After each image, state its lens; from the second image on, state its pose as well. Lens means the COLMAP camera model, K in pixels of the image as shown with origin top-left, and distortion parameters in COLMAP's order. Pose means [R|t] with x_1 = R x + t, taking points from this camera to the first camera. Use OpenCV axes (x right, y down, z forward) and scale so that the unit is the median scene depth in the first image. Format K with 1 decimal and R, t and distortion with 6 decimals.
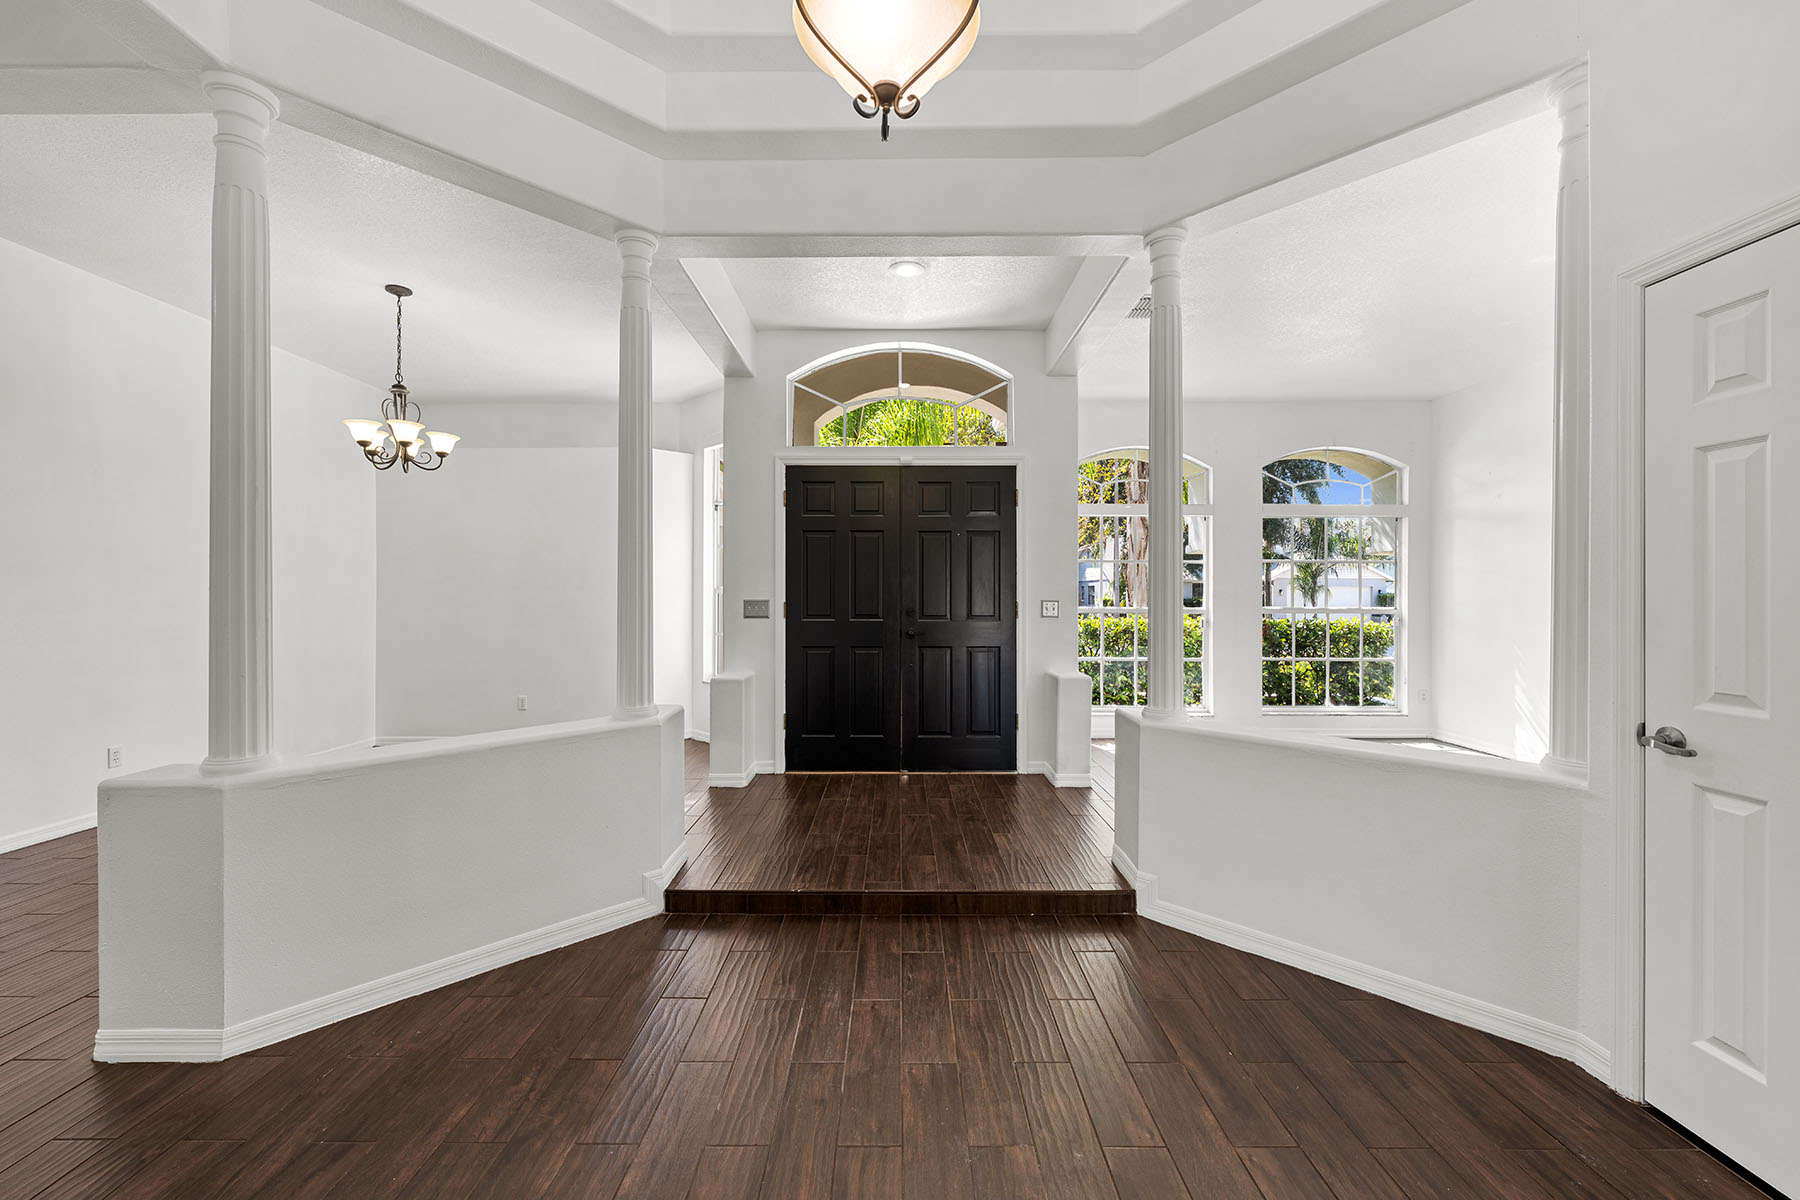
lens RADIAL K [[724.0, 0, 888.5], [0, 724.0, 593.2], [0, 0, 1]] dist [-0.007125, 0.001139]
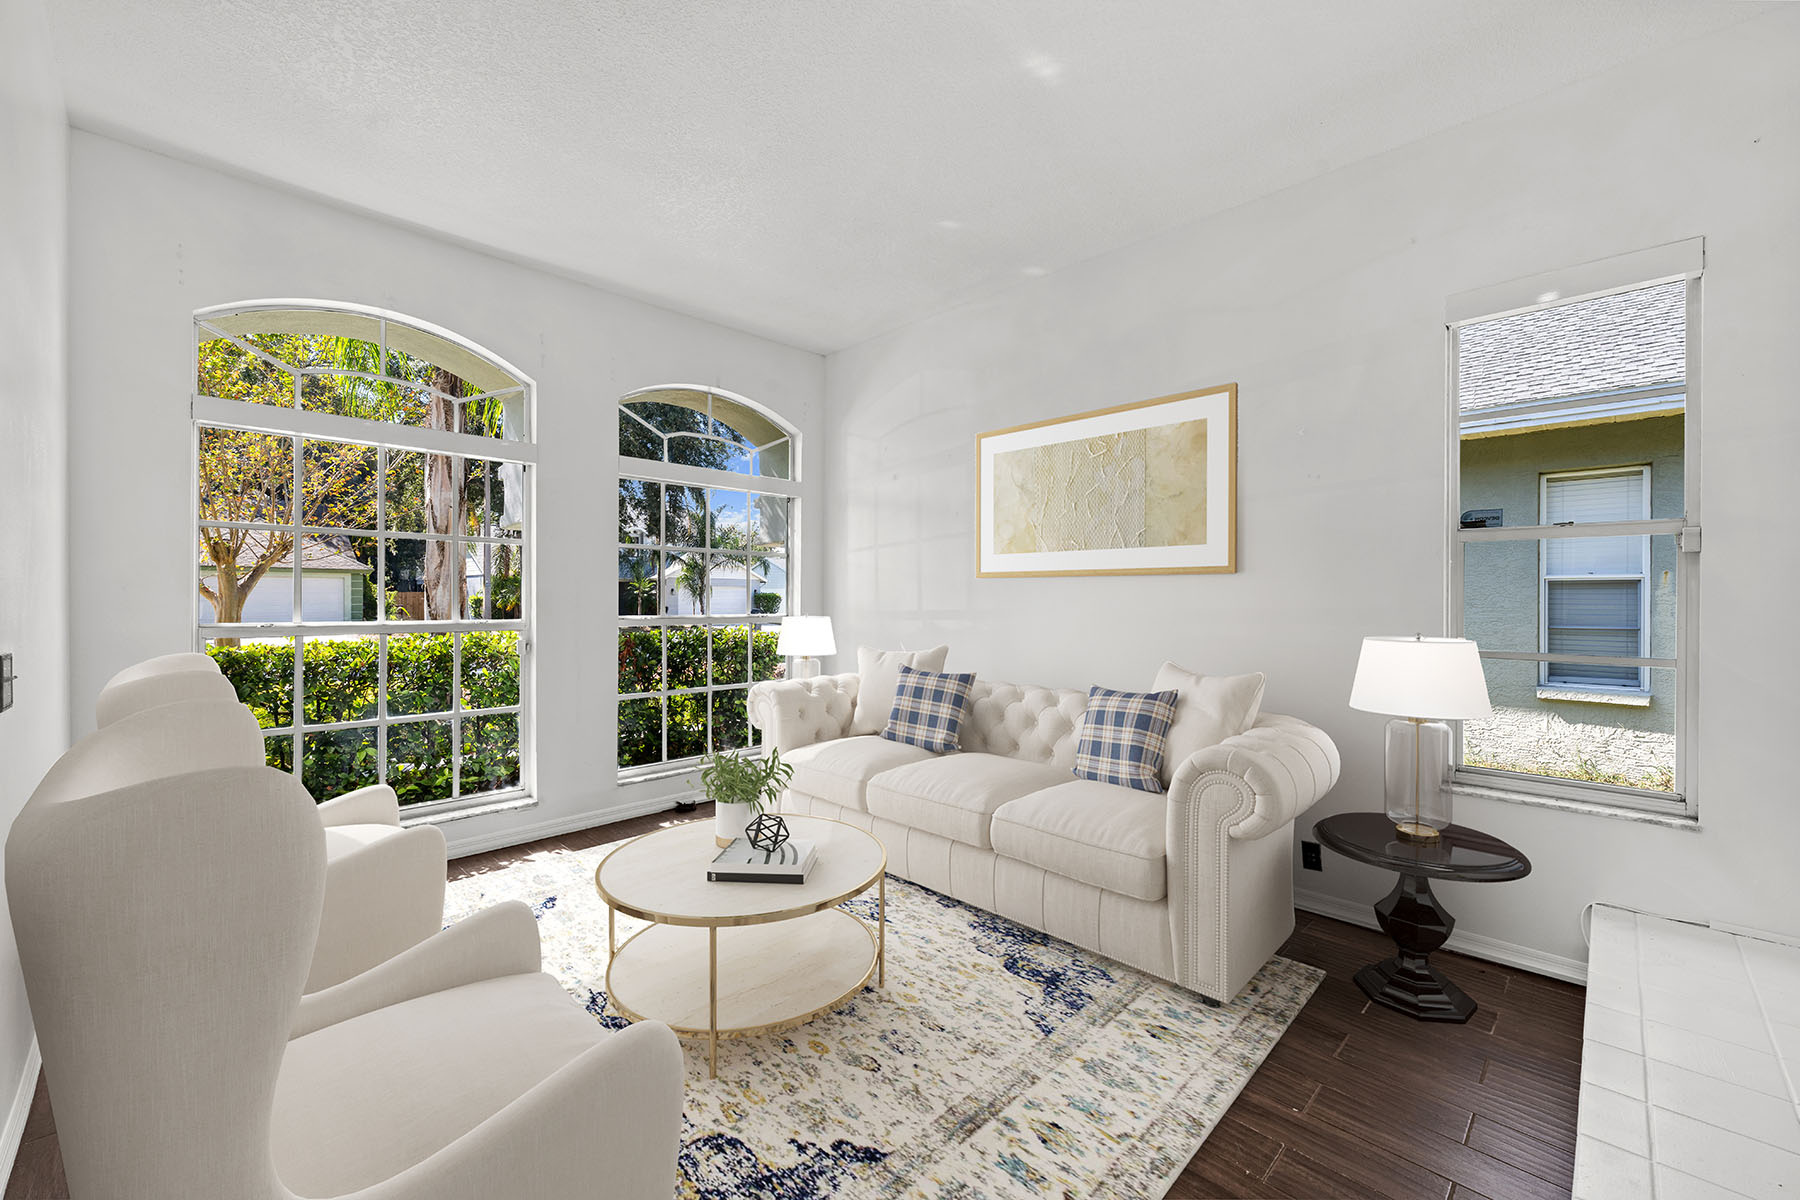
lens RADIAL K [[724.0, 0, 890.0], [0, 724.0, 593.5], [0, 0, 1]] dist [-0.007125, 0.001139]
pose [[0.706605, 0.000785, 0.707608, 0.220167], [-0.002643, 0.999995, 0.001530, -0.002341], [-0.707603, -0.002951, 0.706604, 0.356362]]
